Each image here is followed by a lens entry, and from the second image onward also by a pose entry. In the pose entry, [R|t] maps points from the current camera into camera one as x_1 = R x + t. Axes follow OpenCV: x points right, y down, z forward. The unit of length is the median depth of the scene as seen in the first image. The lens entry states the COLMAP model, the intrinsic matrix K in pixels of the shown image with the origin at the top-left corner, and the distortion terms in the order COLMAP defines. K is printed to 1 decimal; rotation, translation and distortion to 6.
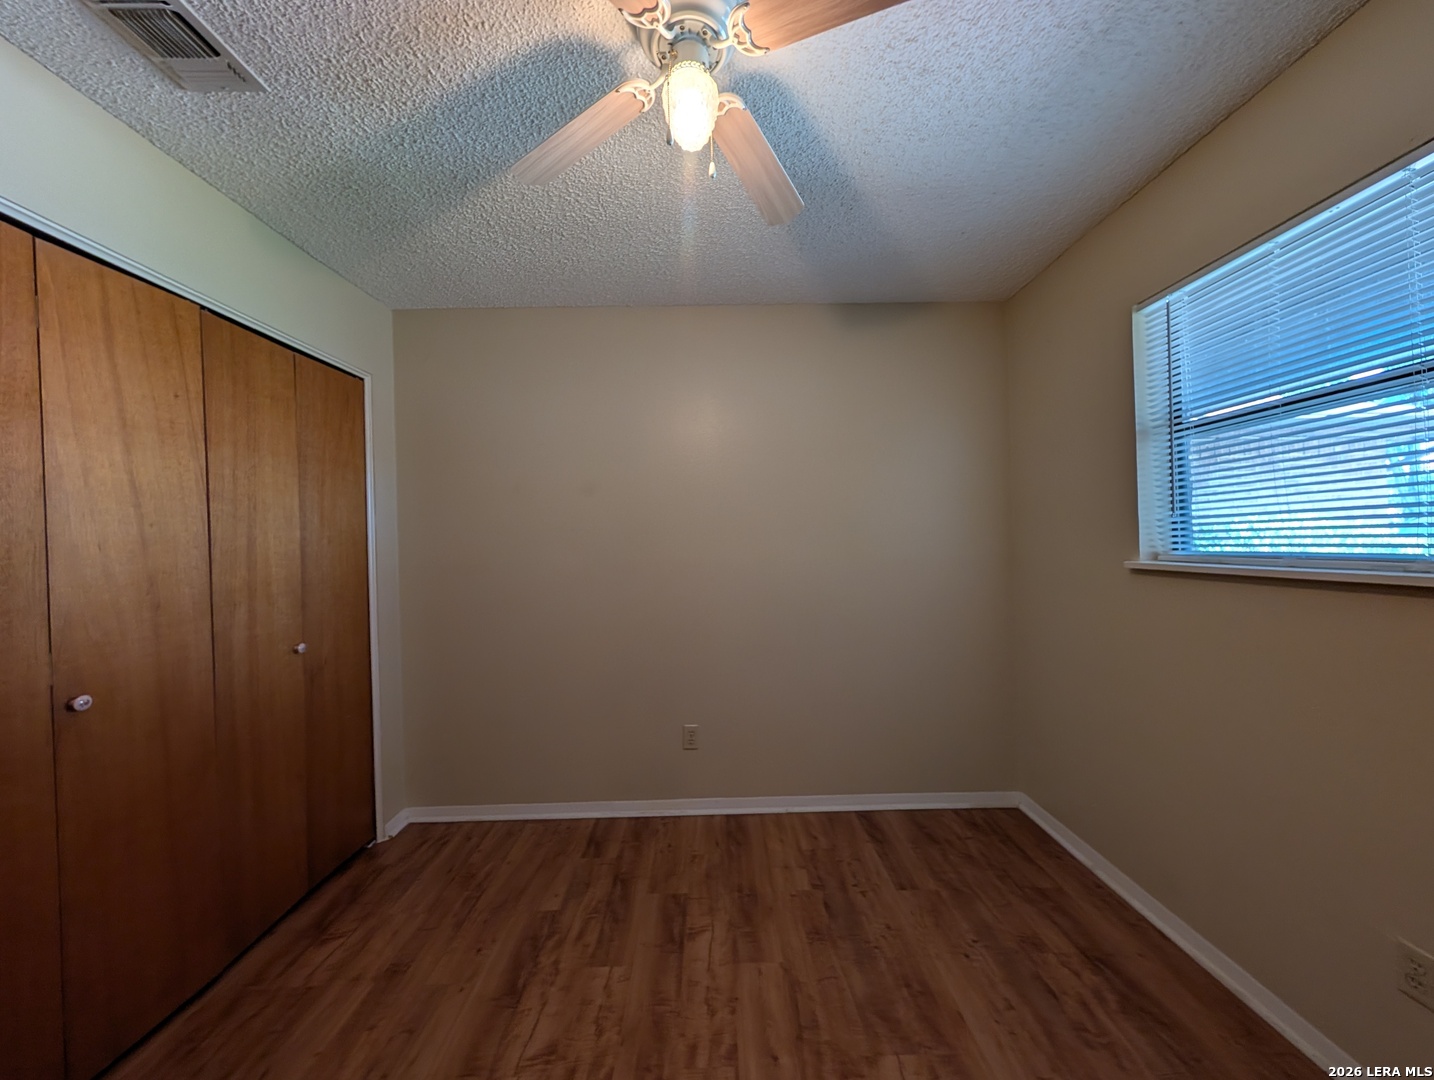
lens RADIAL K [[546.6, 0, 719.5], [0, 546.6, 541.4], [0, 0, 1]] dist [-0.000932, 0.000062]
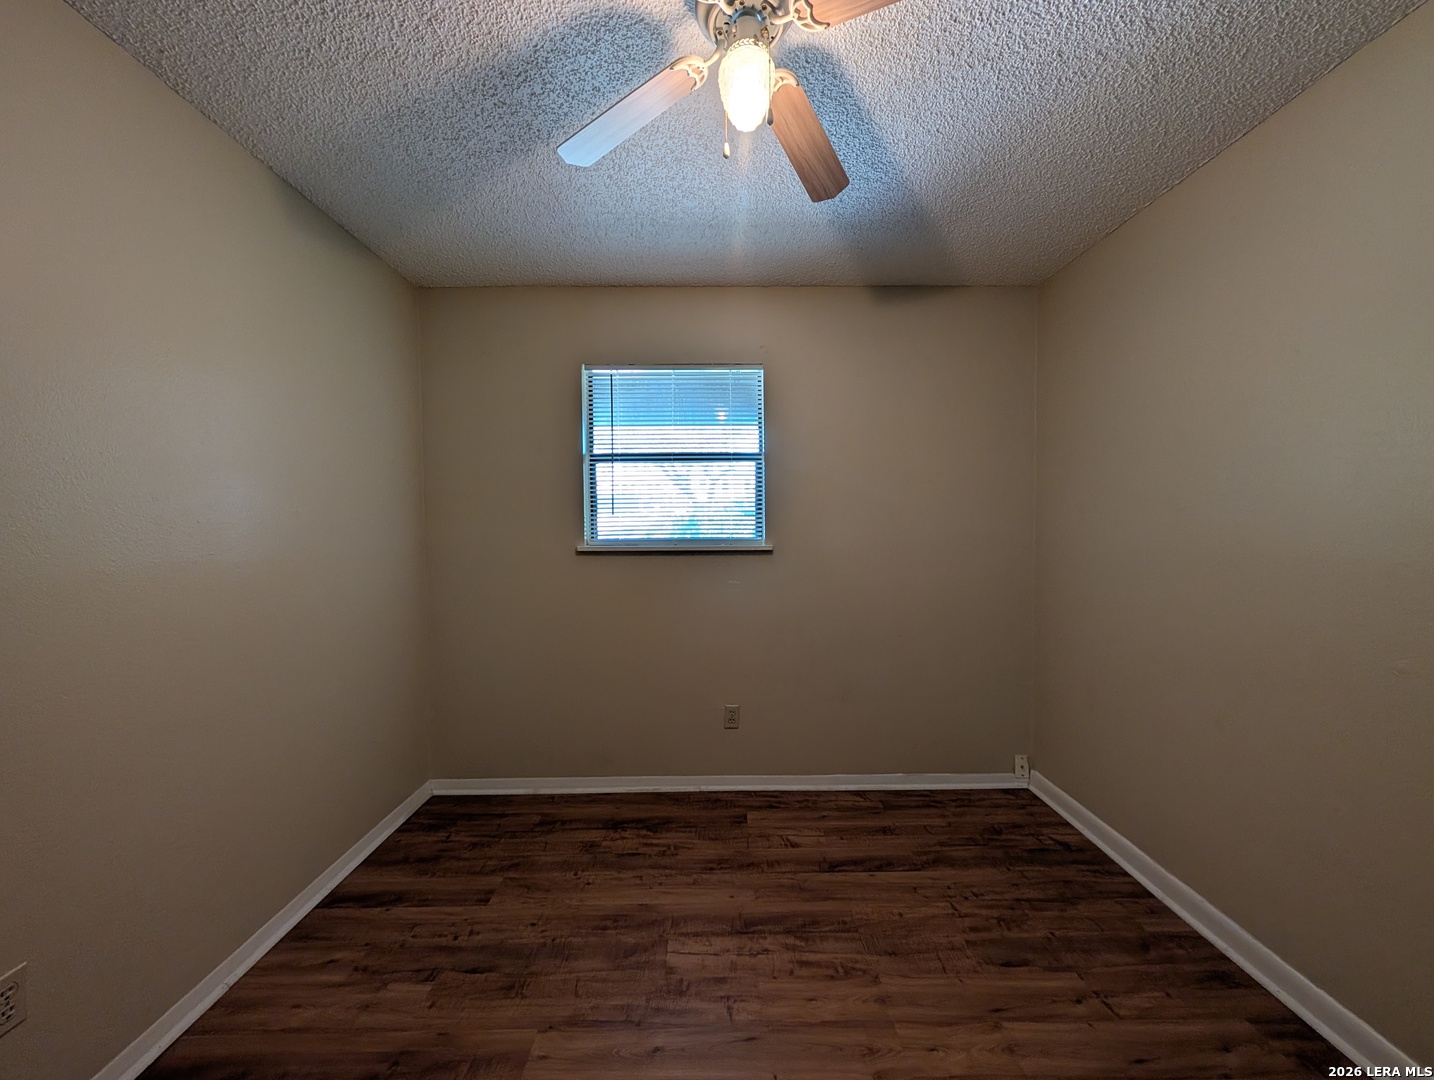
lens RADIAL K [[546.6, 0, 720.4], [0, 546.6, 540.4], [0, 0, 1]] dist [-0.000932, 0.000062]
pose [[-0.011119, -0.005557, 0.999923, -0.661933], [0.001406, 0.999983, 0.005573, 0.014037], [-0.999937, 0.001468, -0.011111, 0.669250]]
